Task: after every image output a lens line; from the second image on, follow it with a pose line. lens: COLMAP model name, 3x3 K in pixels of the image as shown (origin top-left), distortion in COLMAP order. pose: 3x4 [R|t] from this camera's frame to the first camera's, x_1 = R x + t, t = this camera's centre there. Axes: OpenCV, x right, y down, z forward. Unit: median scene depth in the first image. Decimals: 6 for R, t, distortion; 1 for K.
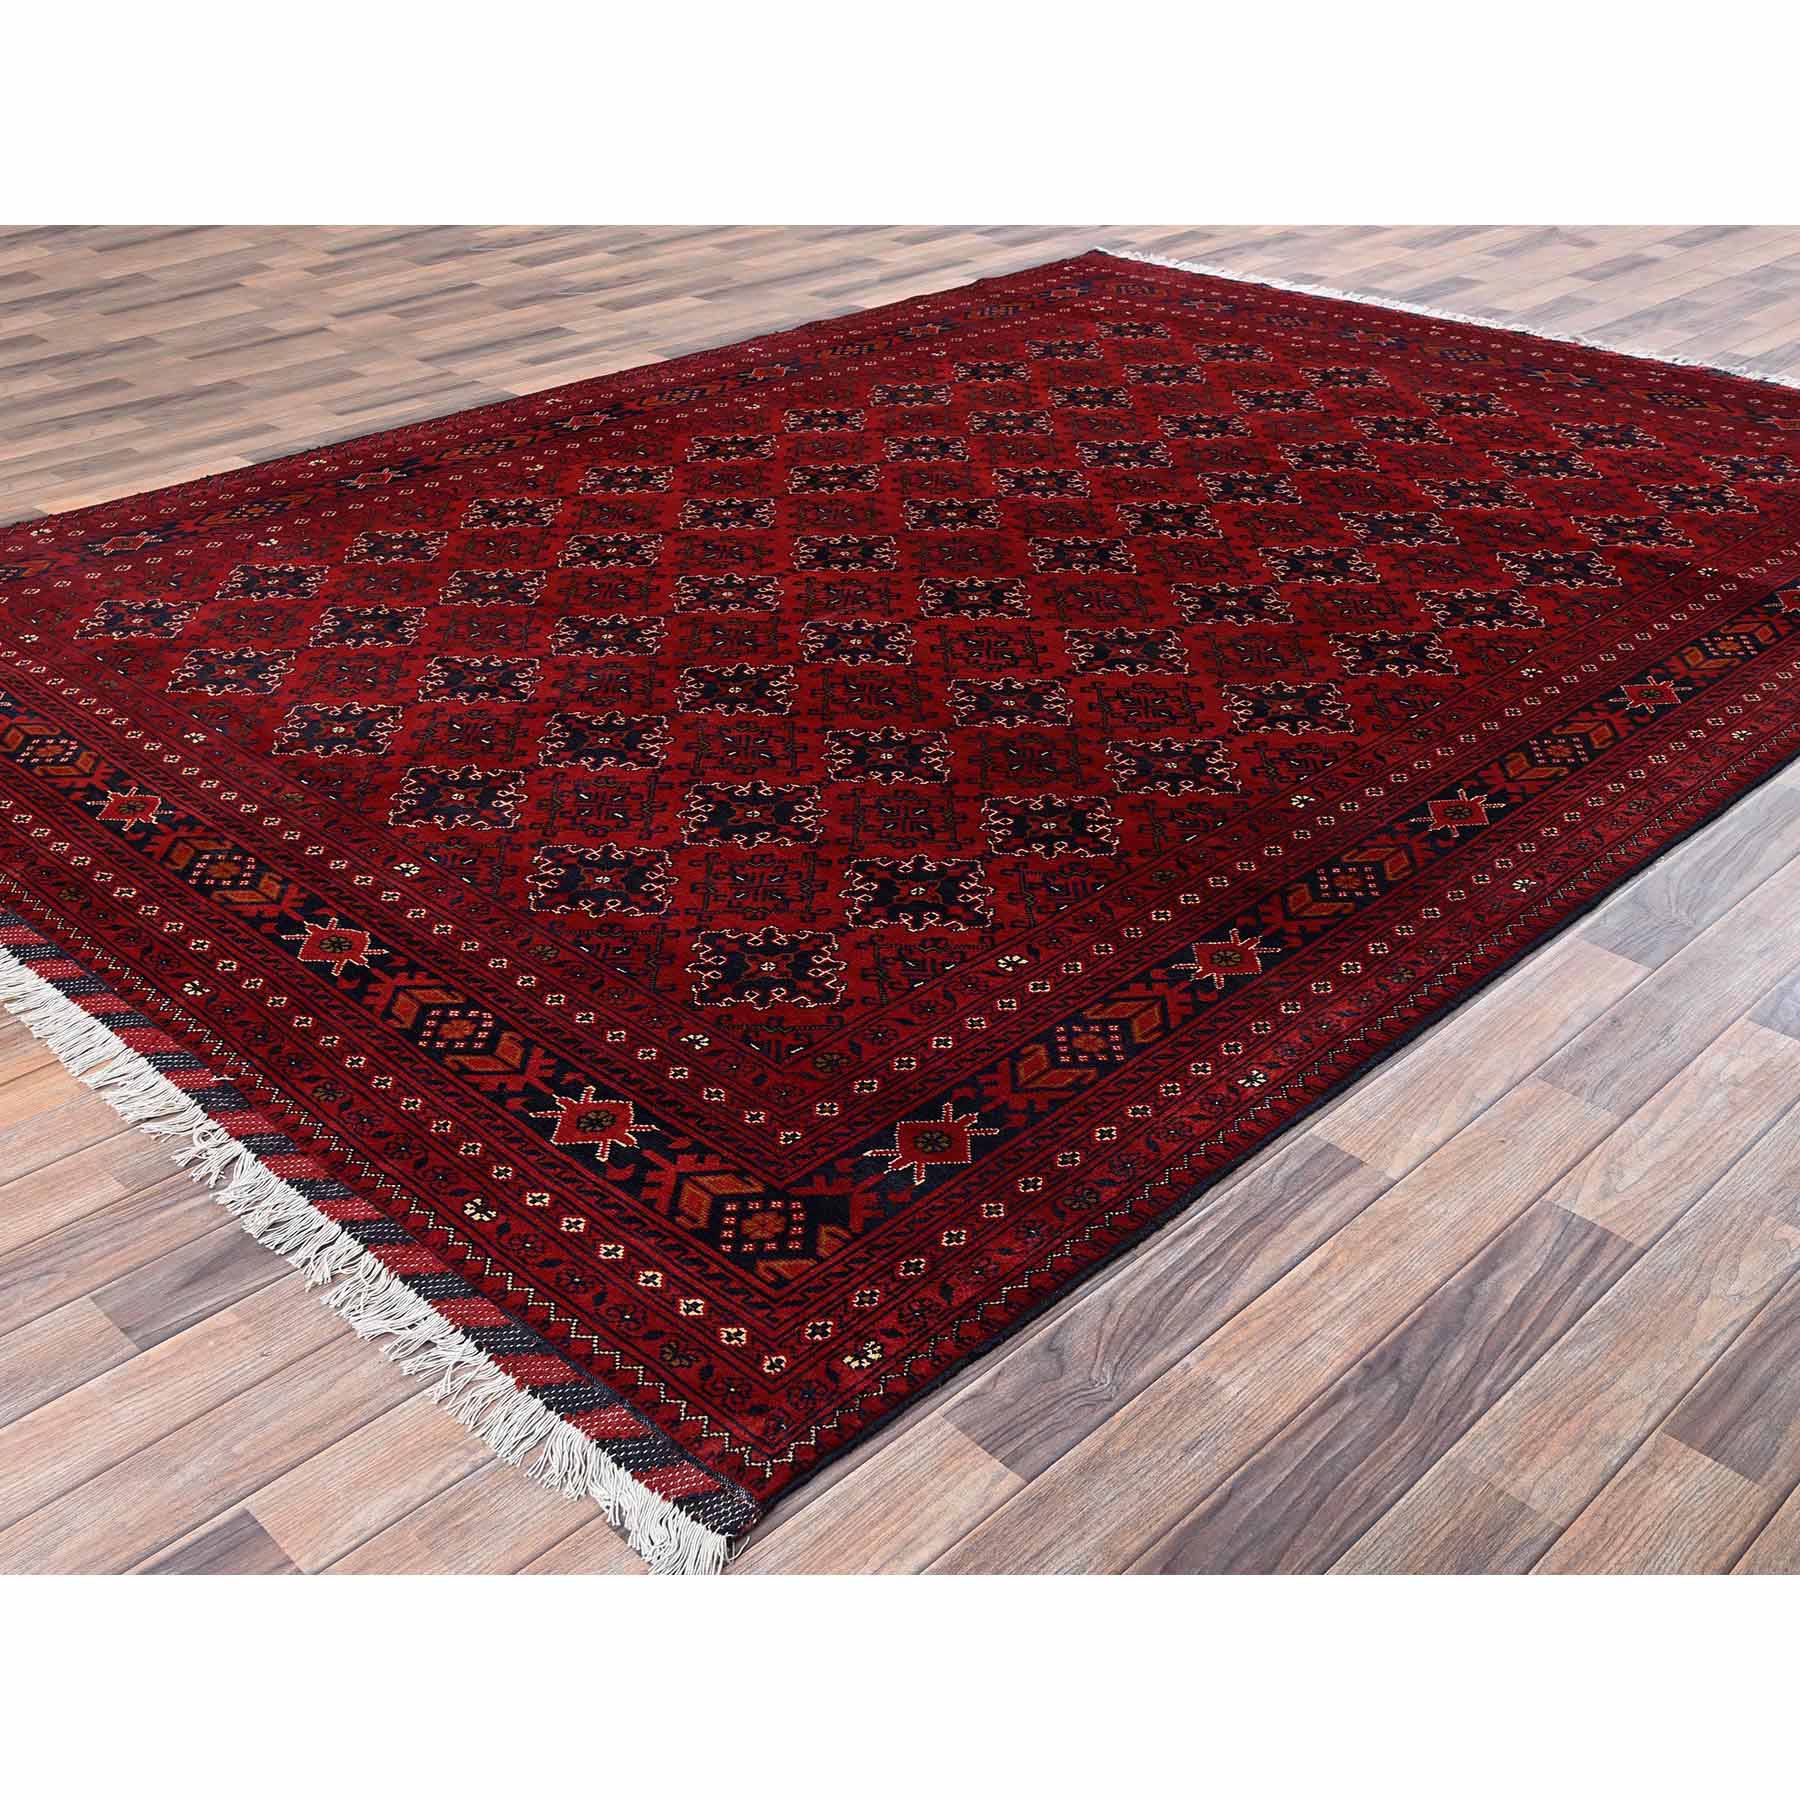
lens RADIAL K [[1839.8, 0, 900.0], [0, 1839.8, 900.0], [0, 0, 1]] dist [-0.000207, 0.006455]
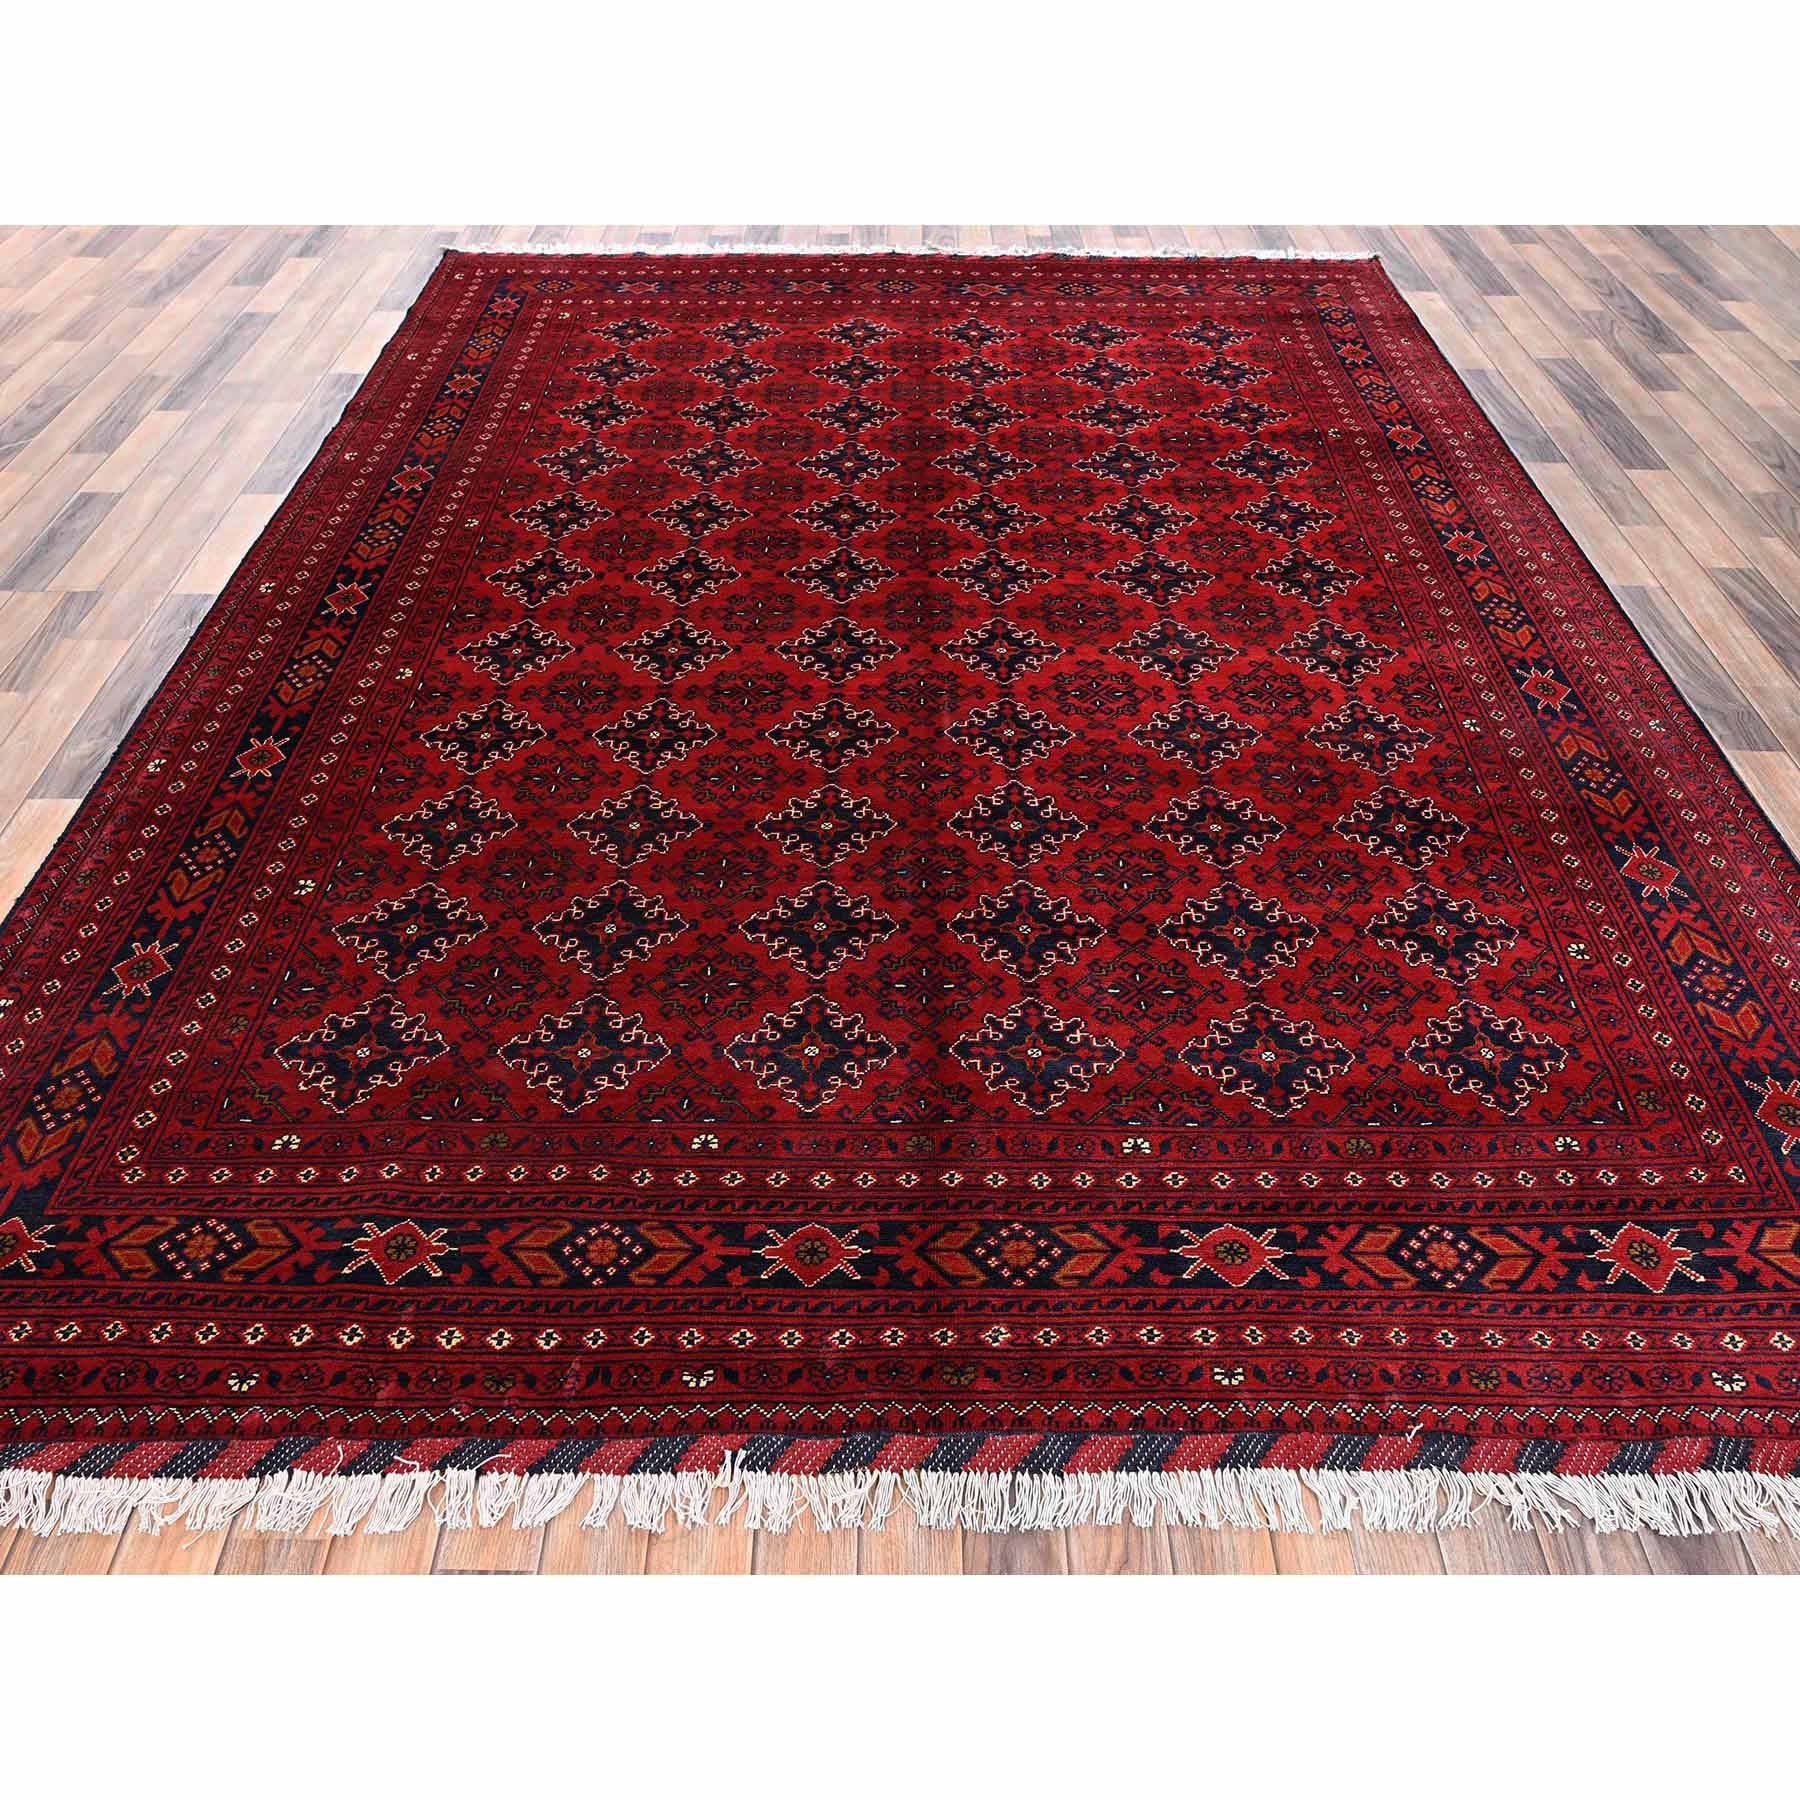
lens RADIAL K [[2004.0, 0, 900.0], [0, 2004.0, 900.0], [0, 0, 1]] dist [0.000313, -0.006562]
pose [[0.688170, -0.381774, 0.616985, -0.904540], [0.359927, 0.917990, 0.166574, -0.324005], [-0.629980, 0.107438, 0.769144, 0.390439]]
